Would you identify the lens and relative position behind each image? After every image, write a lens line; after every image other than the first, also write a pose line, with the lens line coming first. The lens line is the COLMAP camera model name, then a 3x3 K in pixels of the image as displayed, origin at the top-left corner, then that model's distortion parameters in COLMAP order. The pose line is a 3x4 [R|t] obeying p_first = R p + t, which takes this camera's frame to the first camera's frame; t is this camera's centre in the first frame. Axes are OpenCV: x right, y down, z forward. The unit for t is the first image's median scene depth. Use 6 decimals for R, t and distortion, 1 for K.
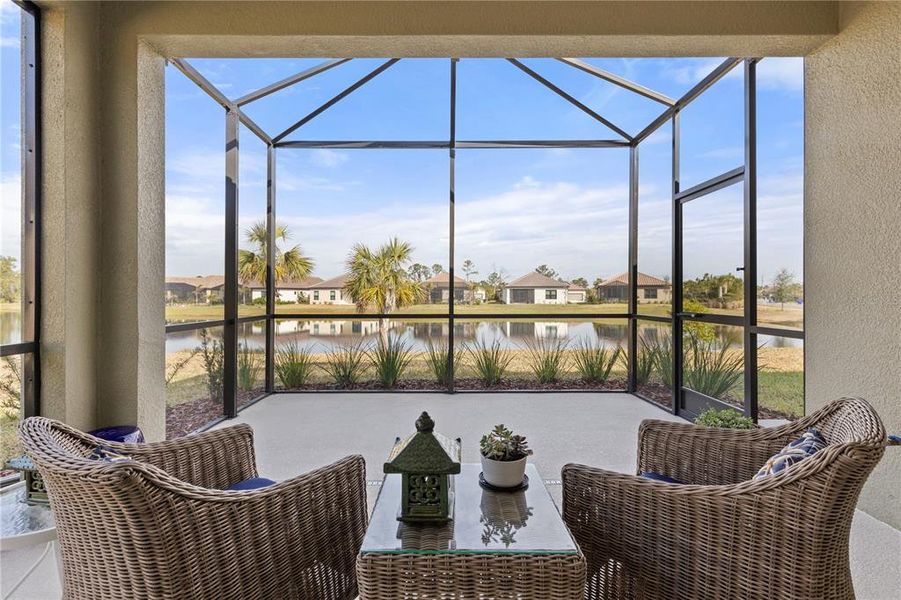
lens RADIAL K [[409.1, 0, 449.3], [0, 409.1, 285.2], [0, 0, 1]] dist [-0.000801, -0.000356]
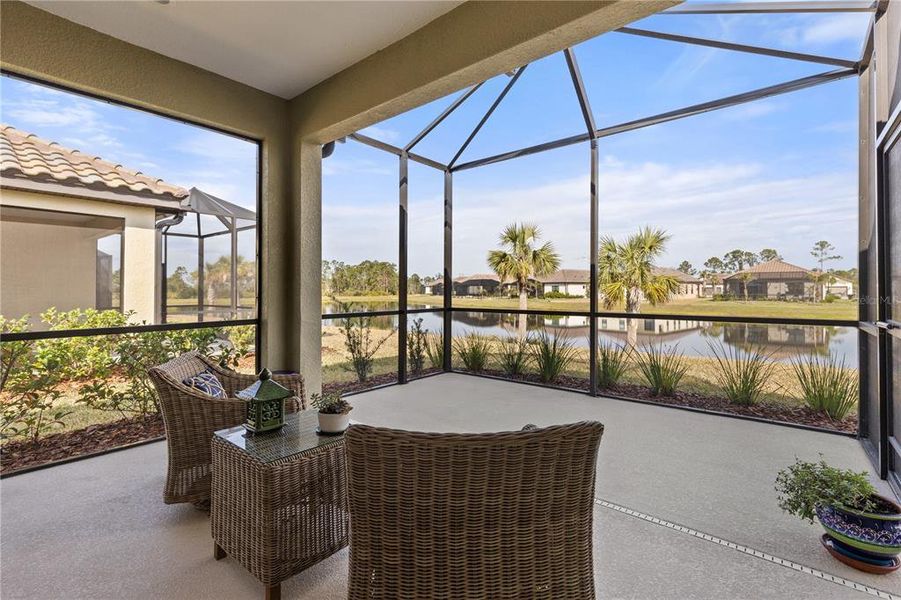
lens RADIAL K [[411.2, 0, 446.6], [0, 411.2, 296.4], [0, 0, 1]] dist [0.002065, -0.000206]
pose [[0.764258, 0.009290, -0.644843, 0.323889], [0.017760, 0.999214, 0.035444, -0.007869], [0.644666, -0.038540, 0.763493, 0.041647]]
